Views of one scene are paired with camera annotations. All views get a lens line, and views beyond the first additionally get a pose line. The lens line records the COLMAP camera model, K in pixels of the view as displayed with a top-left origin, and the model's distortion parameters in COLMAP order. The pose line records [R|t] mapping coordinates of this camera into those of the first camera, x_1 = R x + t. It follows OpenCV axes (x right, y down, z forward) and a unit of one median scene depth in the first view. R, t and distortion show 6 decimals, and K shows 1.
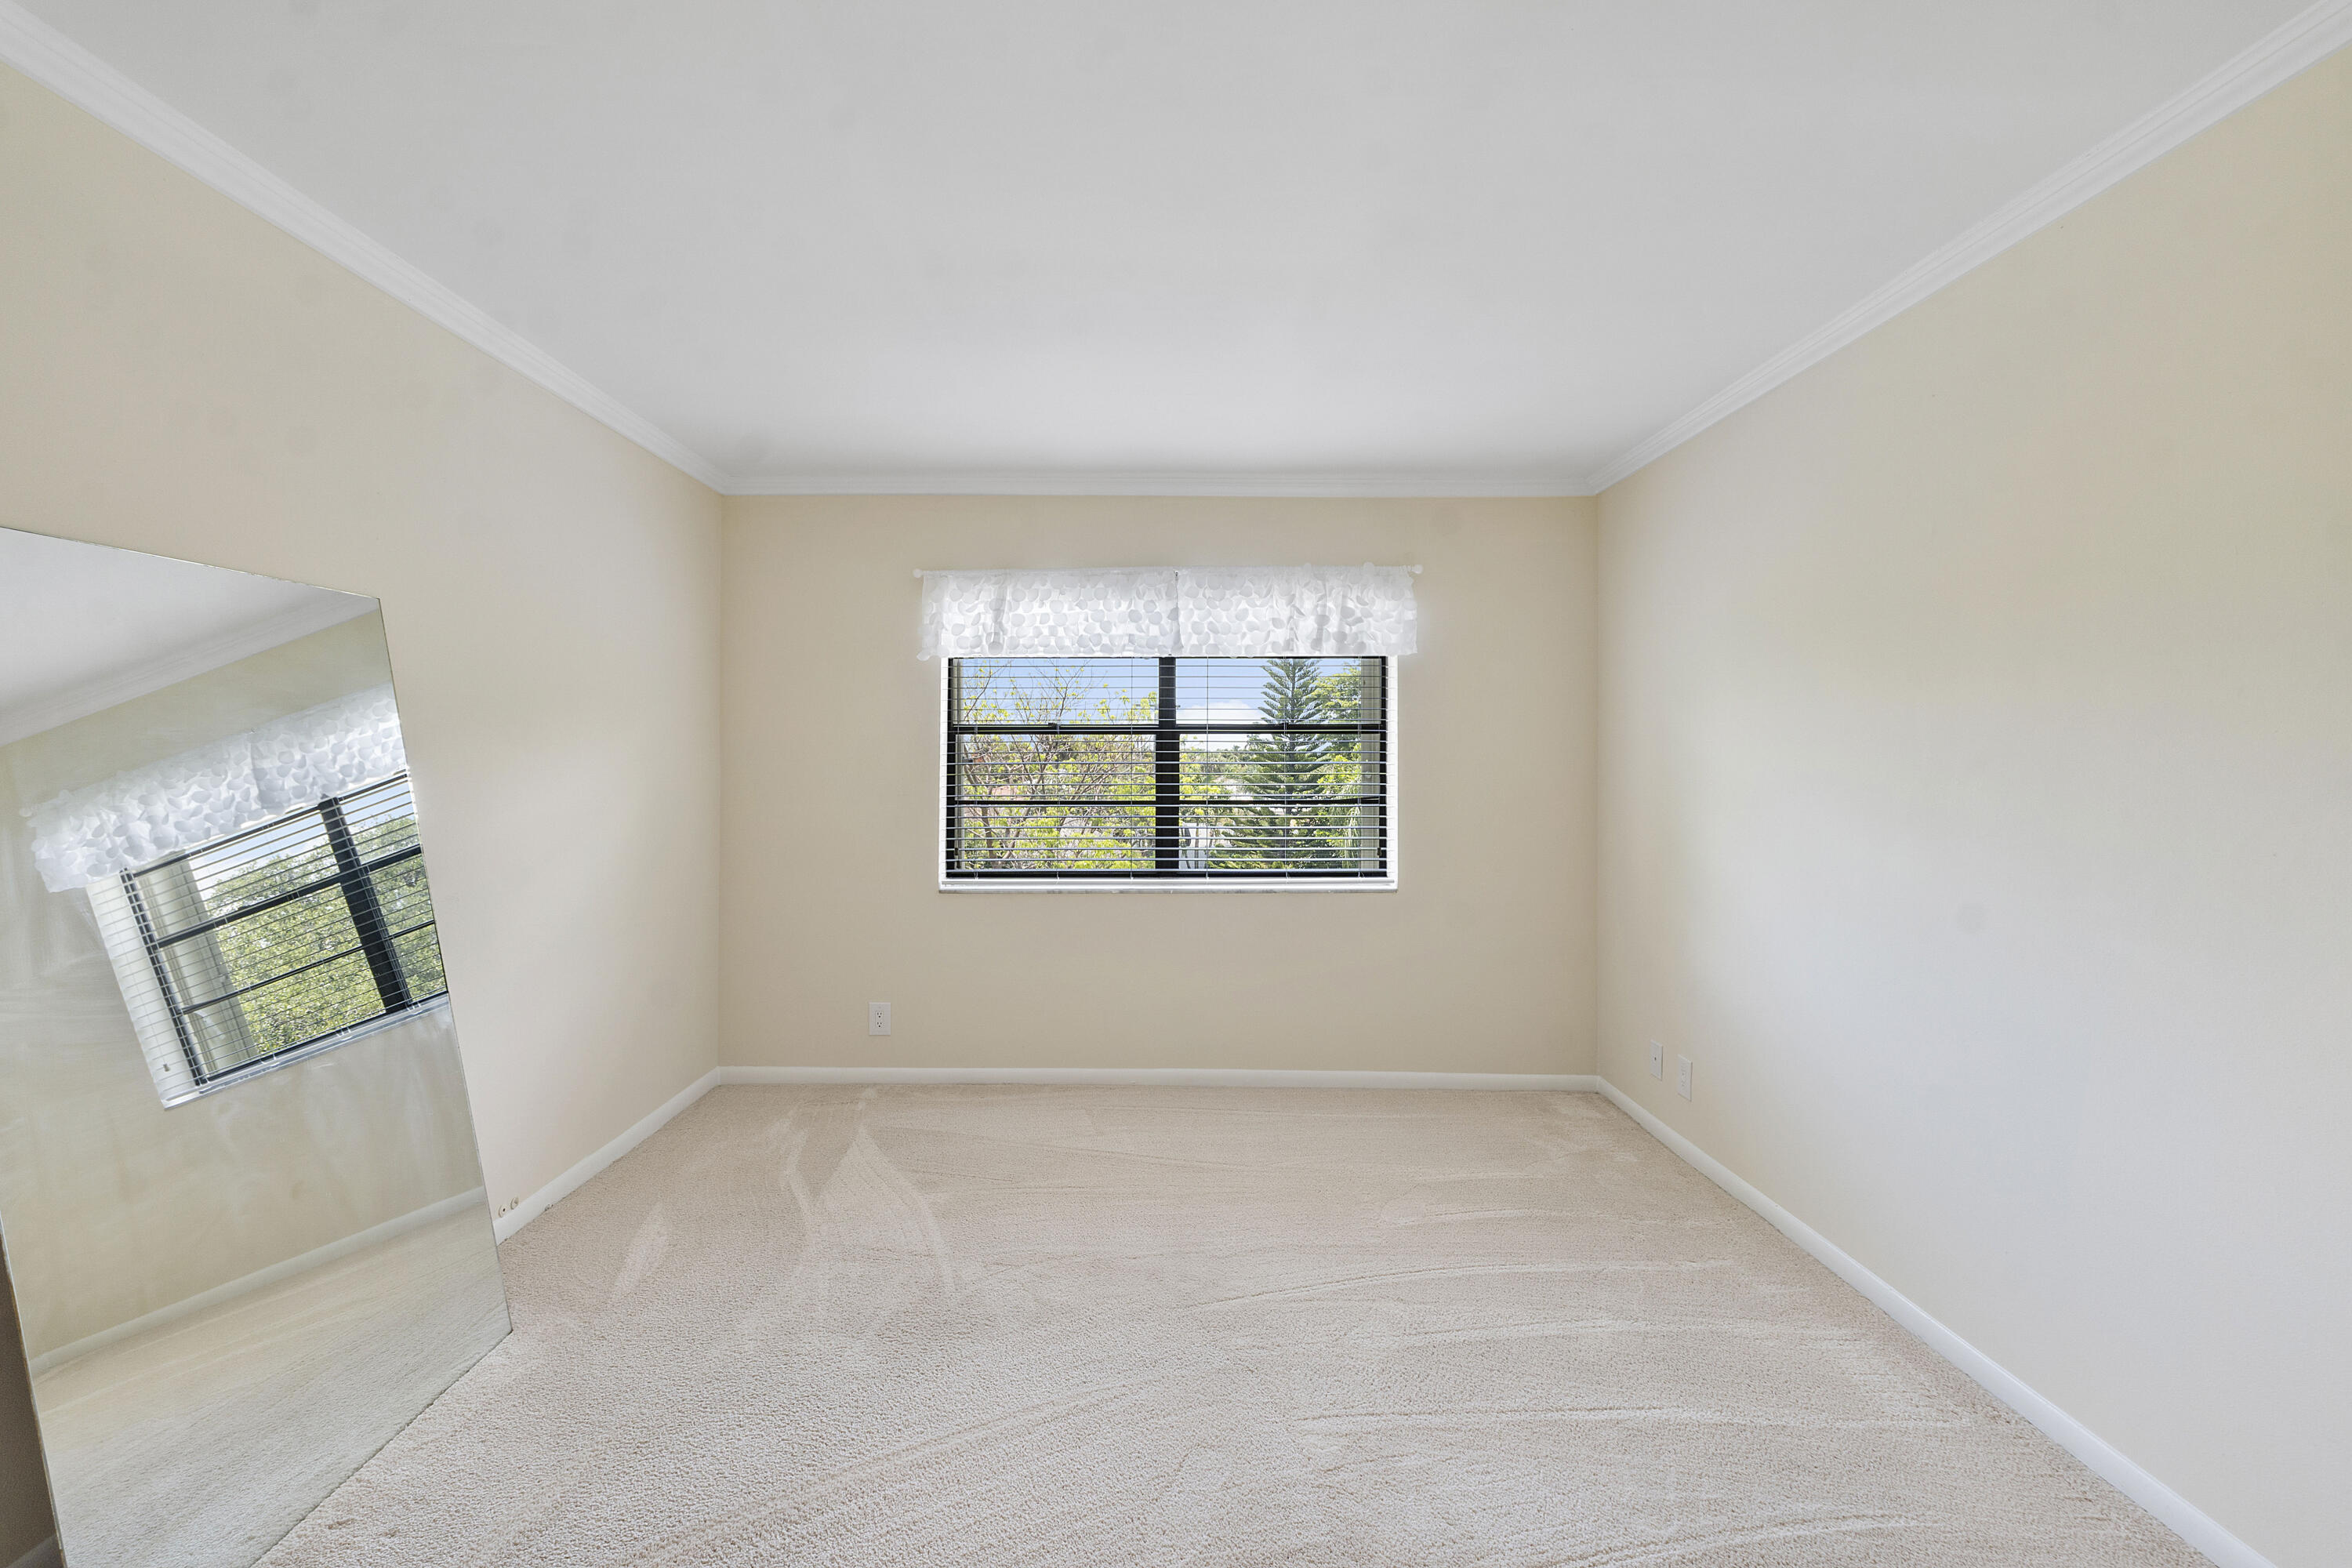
lens RADIAL K [[997.6, 0, 1135.6], [0, 997.6, 732.8], [0, 0, 1]] dist [-0.006771, -0.000503]
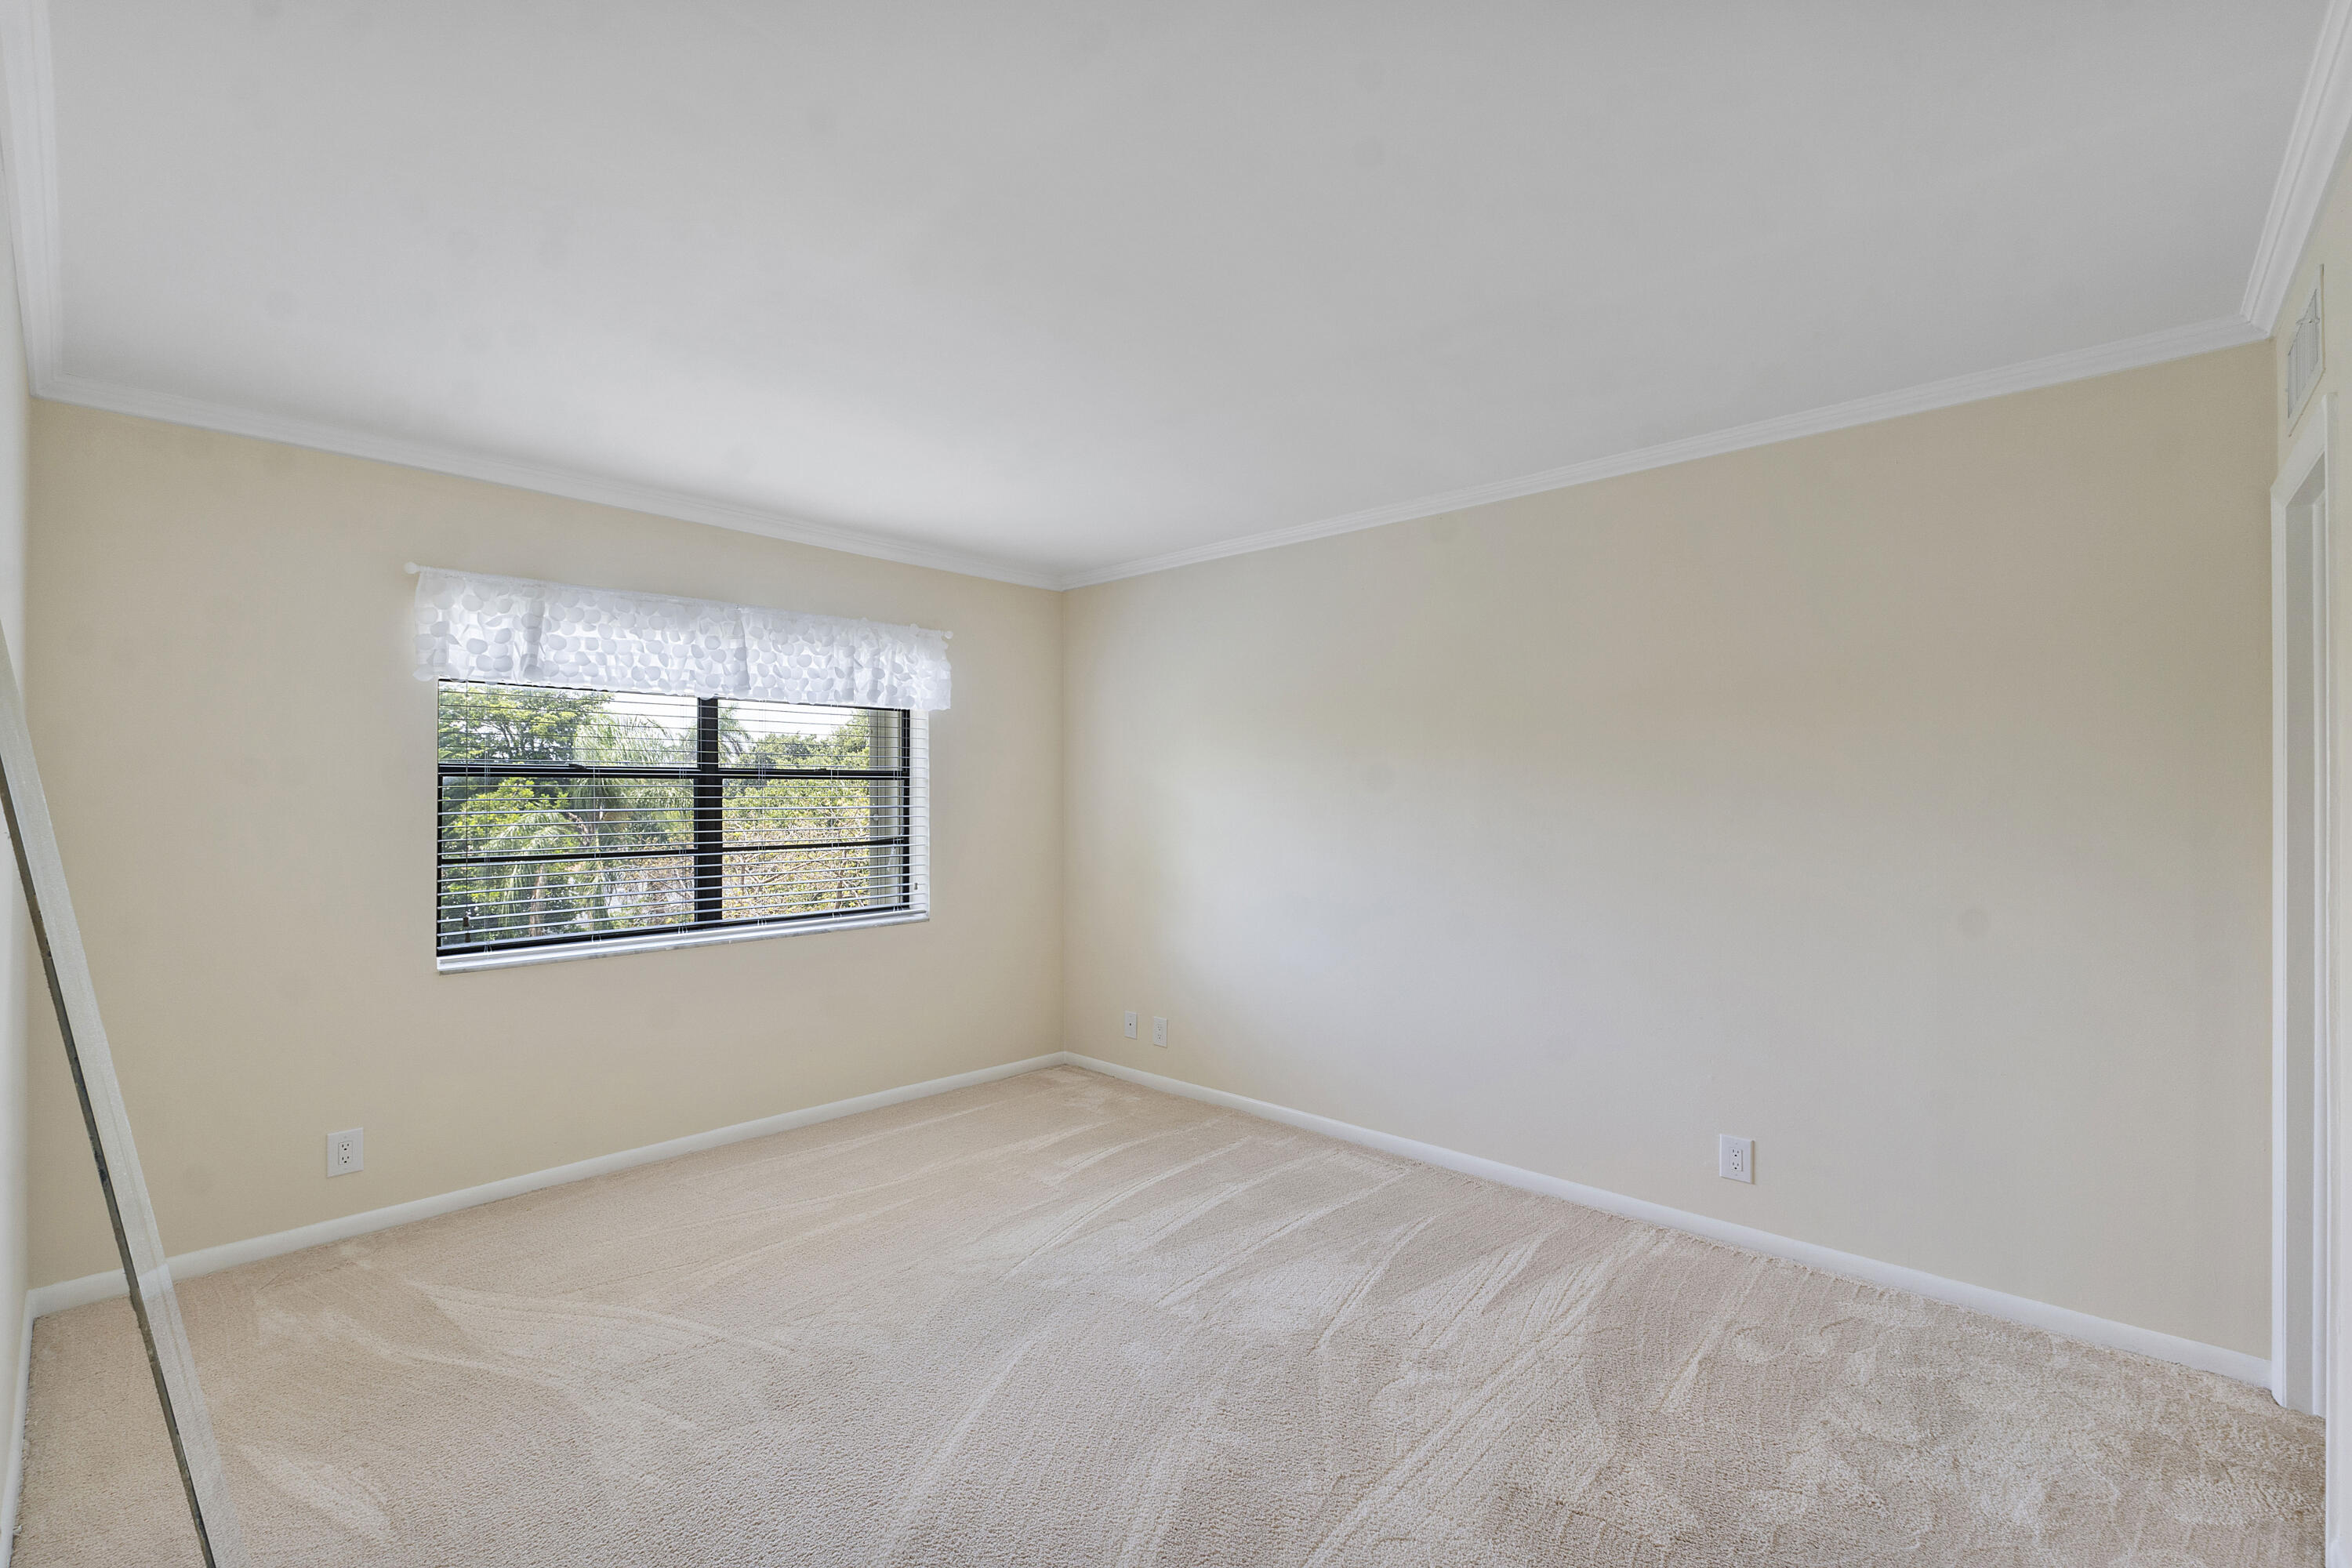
lens RADIAL K [[997.6, 0, 1161.3], [0, 997.6, 790.1], [0, 0, 1]] dist [-0.006771, -0.000503]
pose [[0.689862, 0.001968, 0.723939, -0.375219], [-0.015349, 0.999811, 0.011909, -0.005489], [-0.723779, -0.019327, 0.689762, 0.041566]]
